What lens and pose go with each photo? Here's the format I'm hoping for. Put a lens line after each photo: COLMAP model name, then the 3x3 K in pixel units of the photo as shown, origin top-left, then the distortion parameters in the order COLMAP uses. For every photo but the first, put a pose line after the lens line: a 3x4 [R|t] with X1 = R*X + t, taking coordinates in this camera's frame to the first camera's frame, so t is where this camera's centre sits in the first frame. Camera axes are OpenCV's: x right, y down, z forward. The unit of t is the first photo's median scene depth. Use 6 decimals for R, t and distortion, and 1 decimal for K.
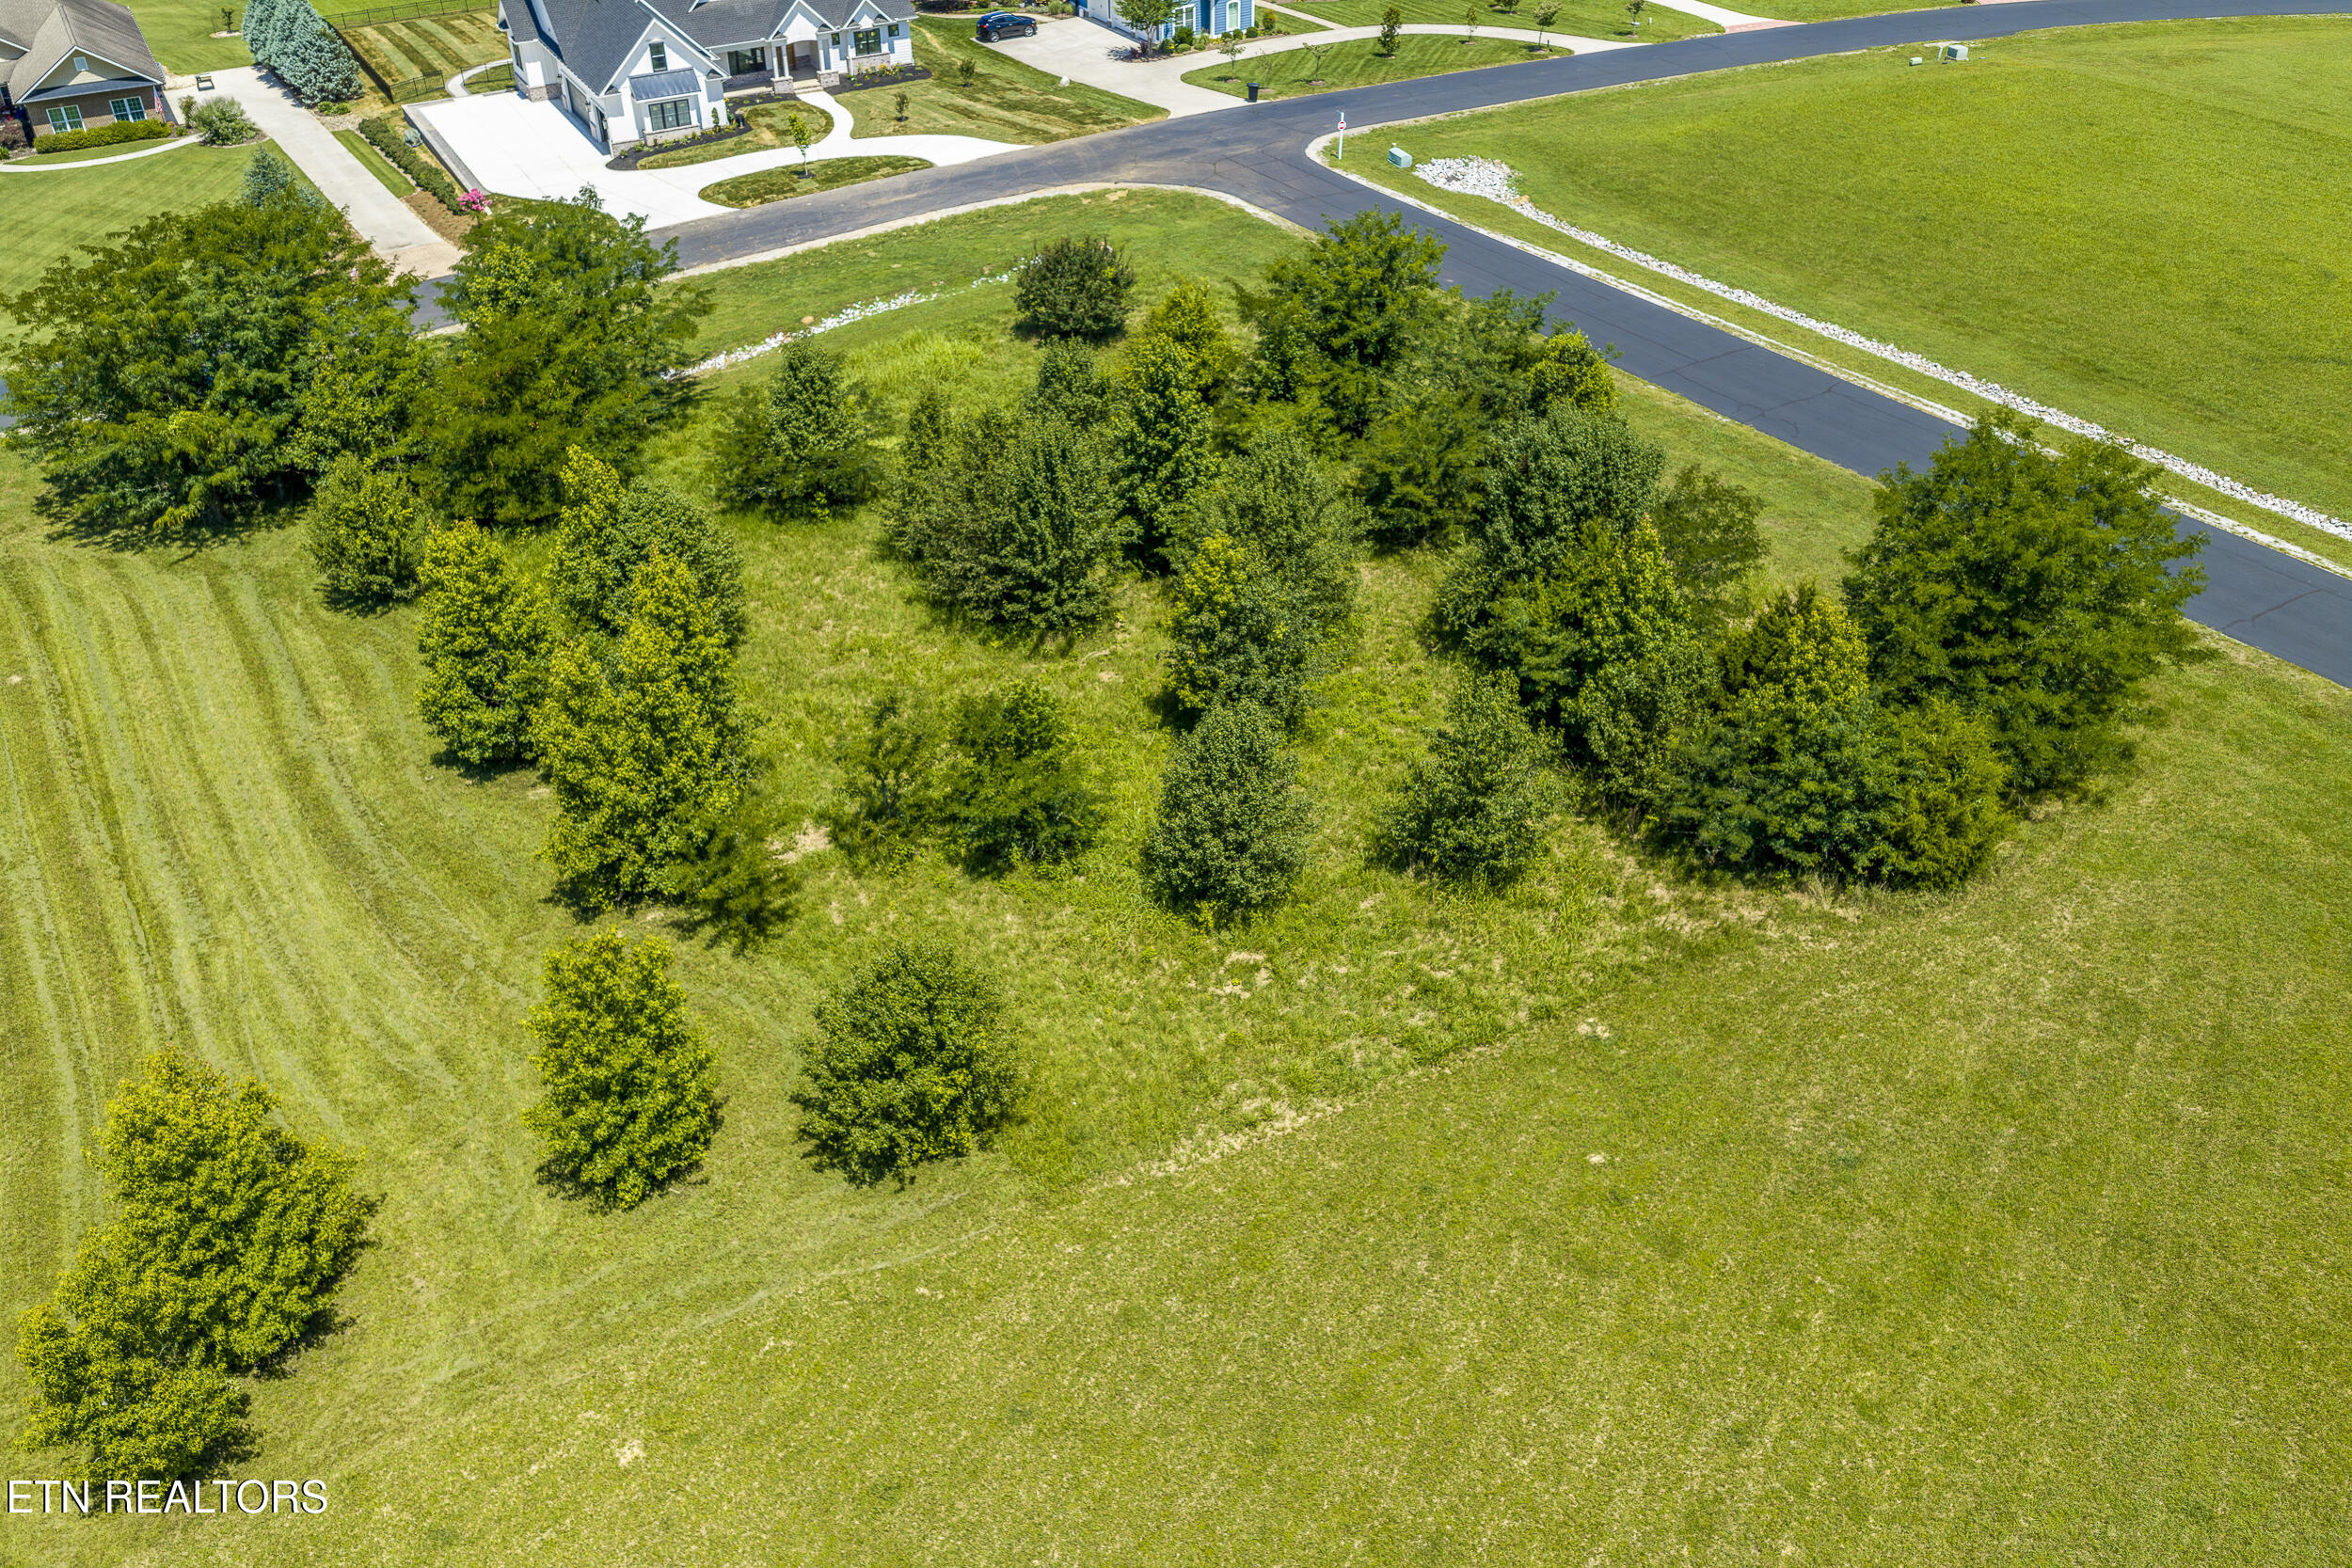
lens RADIAL K [[1948.7, 0, 1179.7], [0, 1948.7, 786.4], [0, 0, 1]] dist [0.022400, -0.034535]
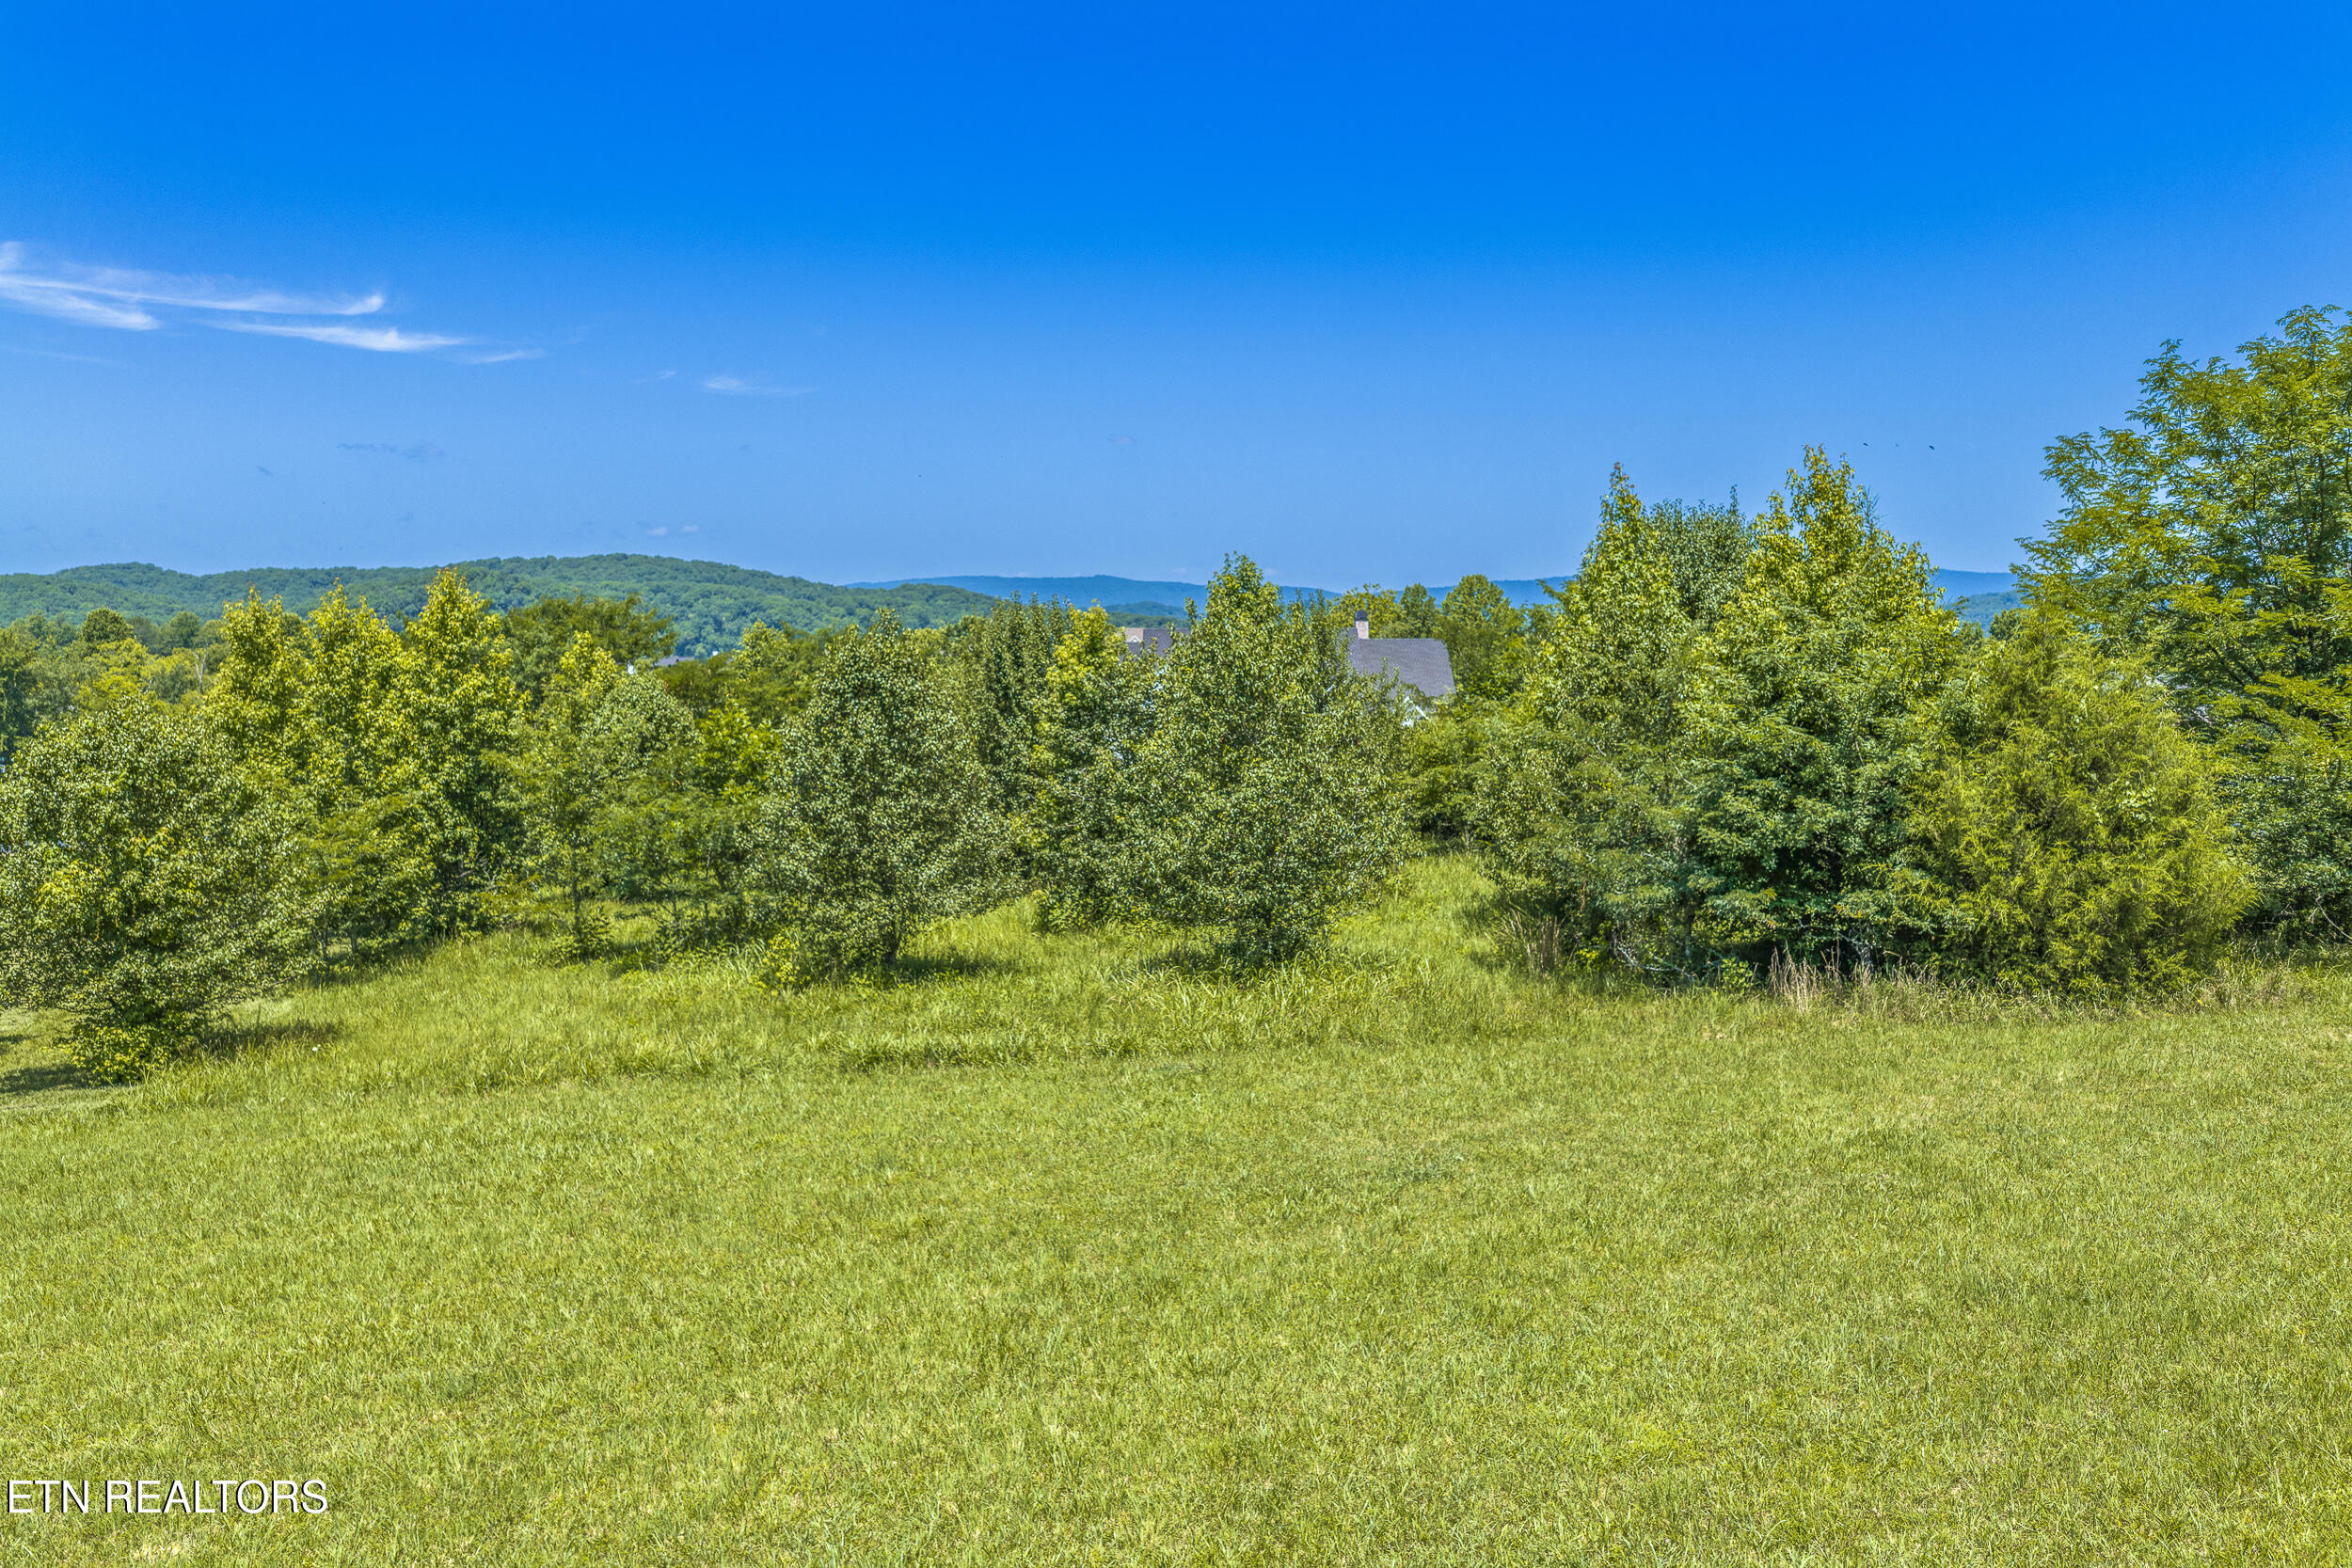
lens RADIAL K [[1948.7, 0, 1179.2], [0, 1948.7, 790.9], [0, 0, 1]] dist [0.022400, -0.034535]
pose [[0.896041, 0.037323, -0.442401, 0.251743], [-0.262764, 0.847779, -0.460680, 0.171941], [0.357864, 0.529035, 0.769451, 0.341187]]
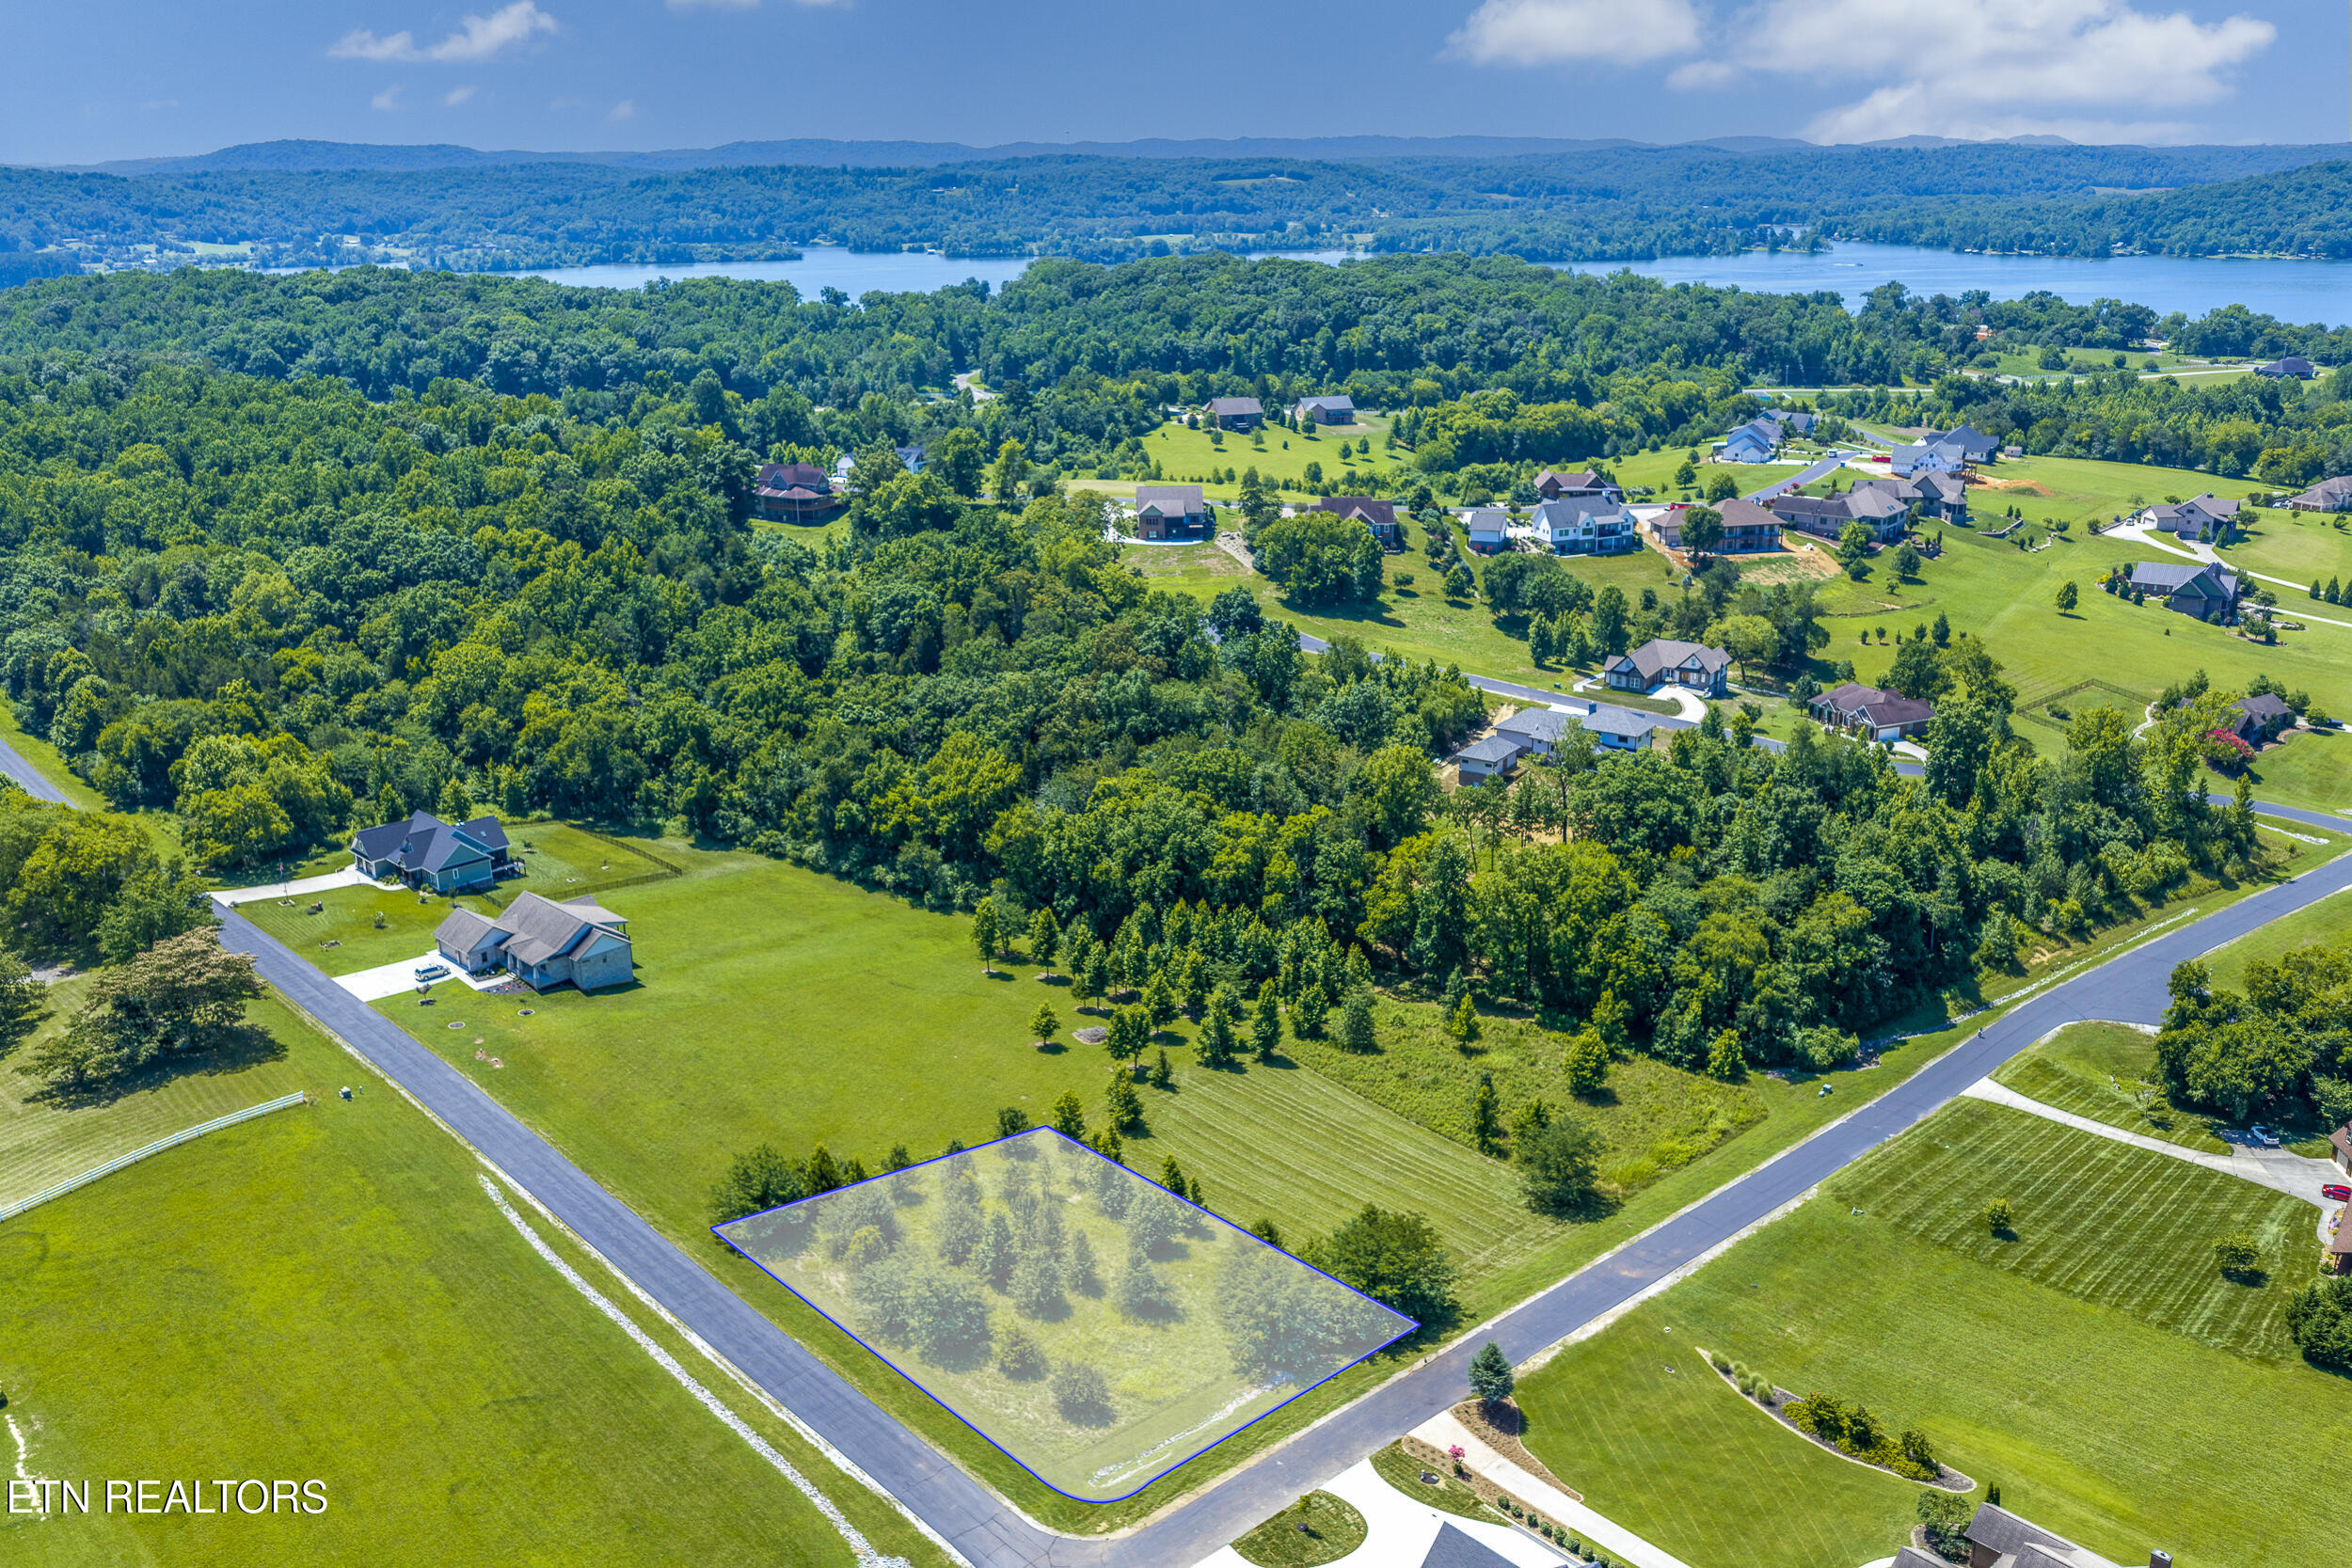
lens RADIAL K [[1948.7, 0, 1180.4], [0, 1948.7, 779.8], [0, 0, 1]] dist [0.022400, -0.034535]
pose [[-0.972218, 0.086209, -0.217625, 0.259473], [-0.124506, 0.596836, 0.792645, -2.483929], [0.198220, 0.797719, -0.569521, 1.802332]]
